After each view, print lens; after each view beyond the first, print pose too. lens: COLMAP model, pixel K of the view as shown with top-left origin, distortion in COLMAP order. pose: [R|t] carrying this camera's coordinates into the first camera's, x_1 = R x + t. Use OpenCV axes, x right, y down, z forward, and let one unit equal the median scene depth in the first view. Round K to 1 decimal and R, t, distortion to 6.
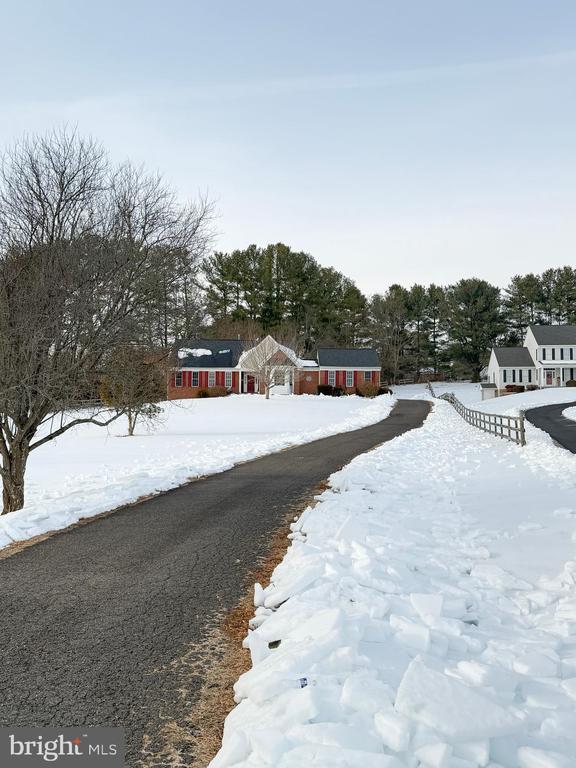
lens RADIAL K [[688.6, 0, 287.9], [0, 688.6, 385.2], [0, 0, 1]] dist [0.004836, 0.000277]
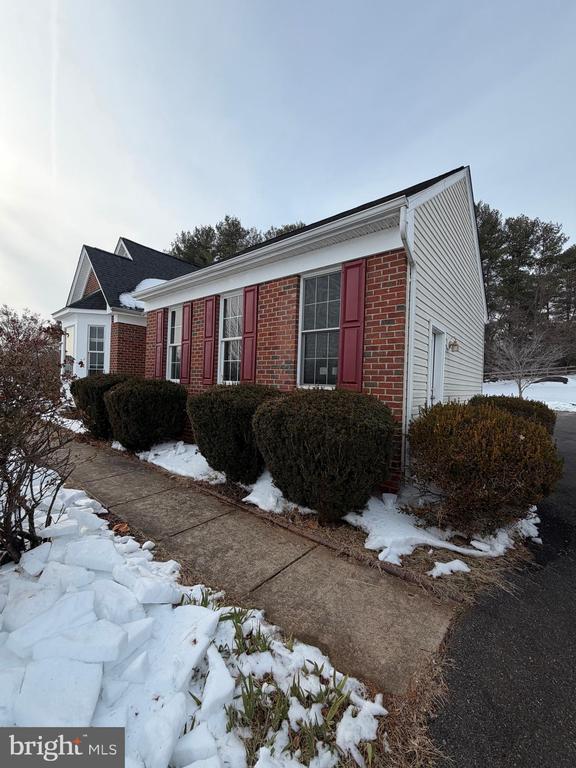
lens RADIAL K [[308.8, 0, 289.5], [0, 308.8, 381.3], [0, 0, 1]] dist [-0.002973, 0.000012]
pose [[0.762806, 0.012182, -0.646513, 0.098212], [0.010957, 0.999435, 0.031760, -0.000310], [0.646535, -0.031311, 0.762242, 0.613837]]
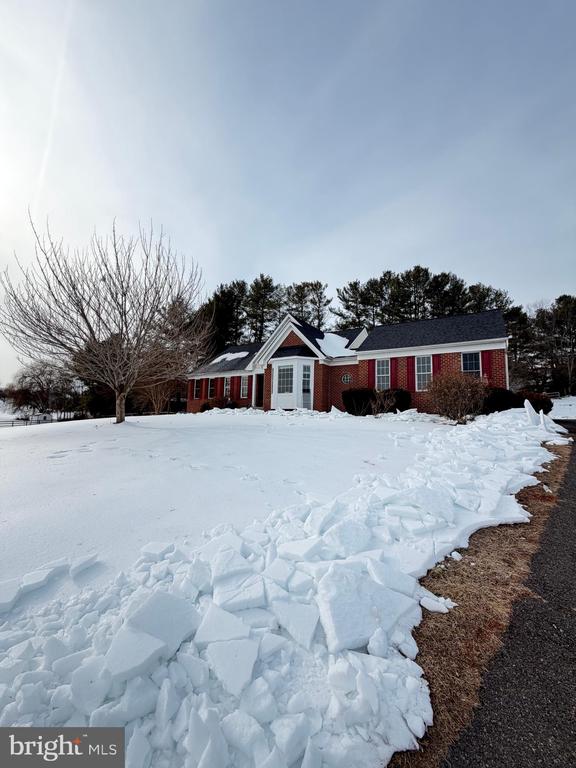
lens RADIAL K [[308.8, 0, 288.5], [0, 308.8, 376.9], [0, 0, 1]] dist [-0.002973, 0.000012]
pose [[0.827897, -0.057183, -0.557957, 0.083374], [0.009047, 0.996021, -0.088655, 0.006202], [0.560807, 0.068350, 0.825121, 0.512029]]
